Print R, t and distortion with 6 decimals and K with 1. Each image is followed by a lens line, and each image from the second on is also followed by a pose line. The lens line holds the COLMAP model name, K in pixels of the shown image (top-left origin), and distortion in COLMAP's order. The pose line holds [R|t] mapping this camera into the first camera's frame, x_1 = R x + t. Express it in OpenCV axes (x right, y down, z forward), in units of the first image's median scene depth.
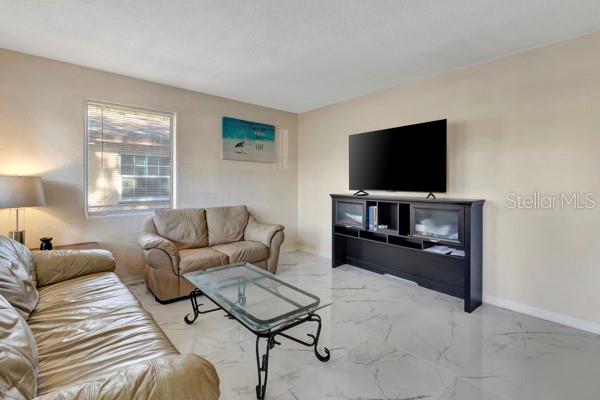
lens RADIAL K [[275.9, 0, 303.3], [0, 275.9, 182.3], [0, 0, 1]] dist [0.001116, 0.000645]
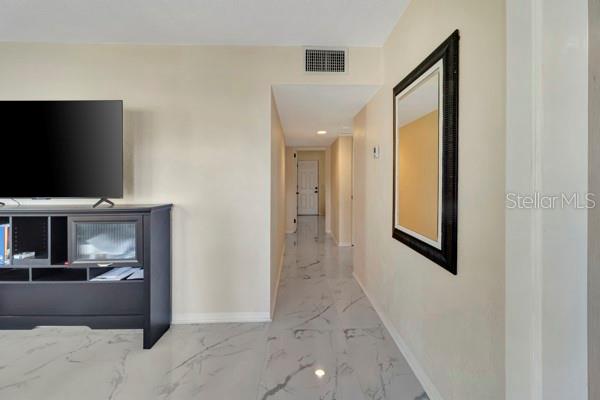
lens RADIAL K [[275.9, 0, 300.9], [0, 275.9, 182.8], [0, 0, 1]] dist [0.001116, 0.000645]
pose [[0.649340, -0.002693, 0.760493, 0.252522], [0.005226, 0.999986, -0.000921, 0.000404], [-0.760480, 0.004572, 0.649345, 0.136688]]
